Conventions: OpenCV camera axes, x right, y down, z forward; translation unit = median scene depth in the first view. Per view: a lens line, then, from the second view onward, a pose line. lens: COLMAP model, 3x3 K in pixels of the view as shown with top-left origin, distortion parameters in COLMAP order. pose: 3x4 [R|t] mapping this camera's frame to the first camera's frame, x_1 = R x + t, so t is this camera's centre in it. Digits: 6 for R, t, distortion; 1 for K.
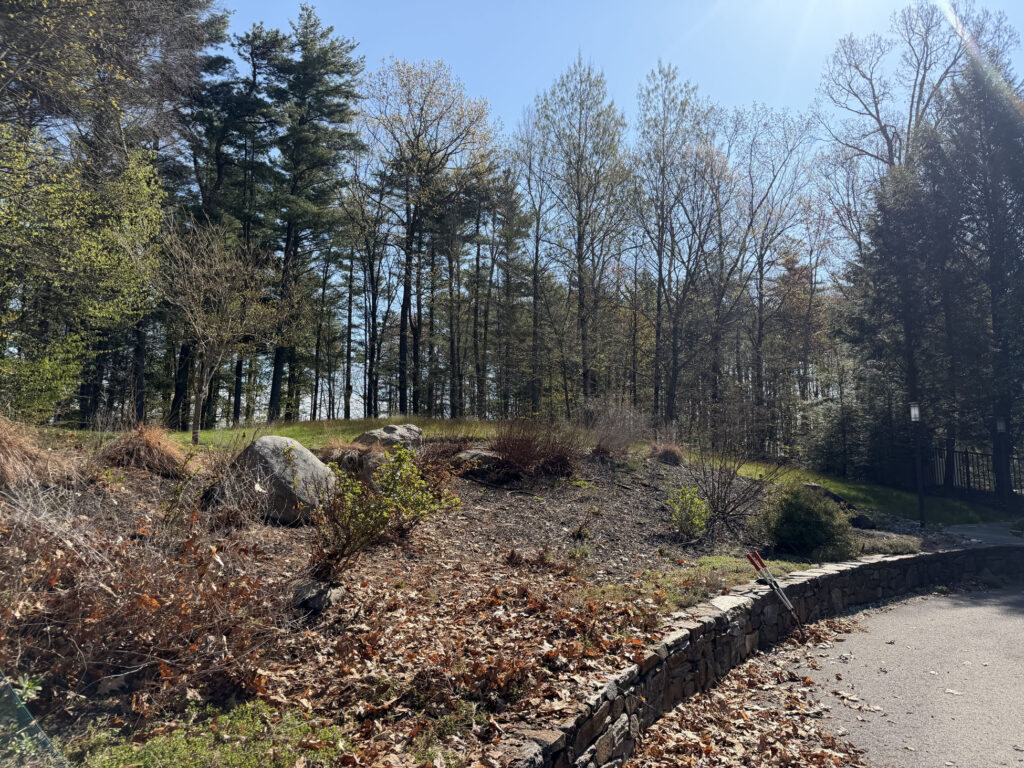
lens RADIAL K [[716.6, 0, 509.1], [0, 716.6, 376.0], [0, 0, 1]] dist [0.027595, -0.050787]
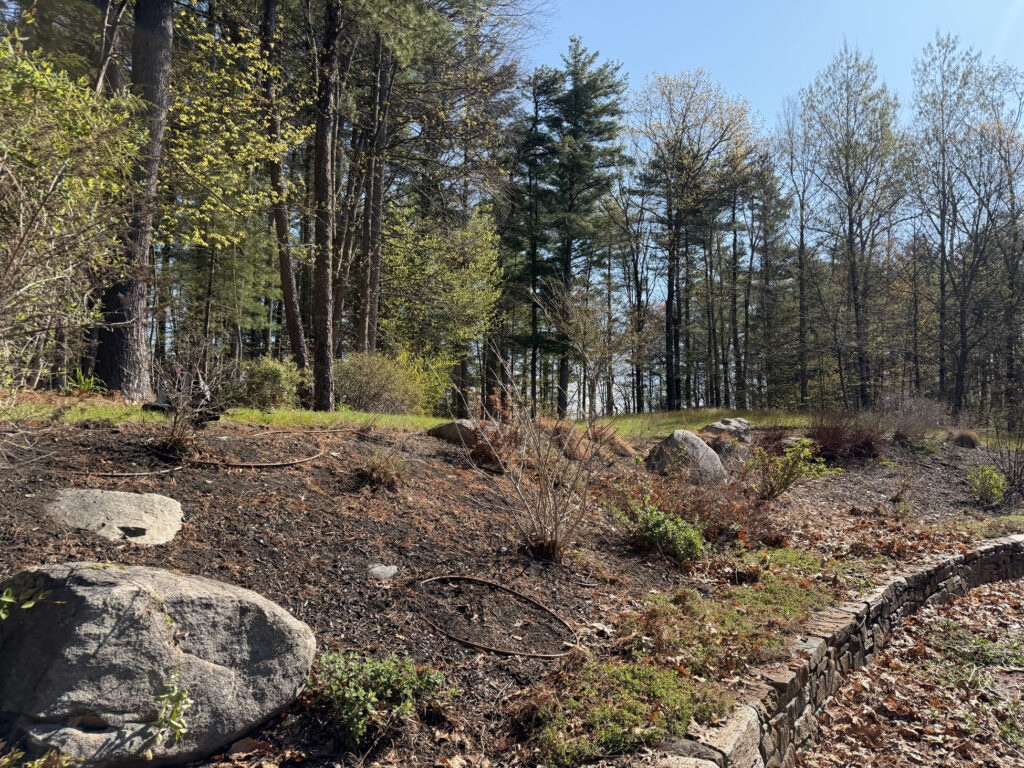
lens RADIAL K [[716.6, 0, 510.9], [0, 716.6, 394.7], [0, 0, 1]] dist [0.027595, -0.050787]
pose [[0.945650, -0.028598, -0.323925, -0.032285], [0.043874, 0.998238, 0.039953, -0.013830], [0.322212, -0.051993, 0.945239, -0.113491]]
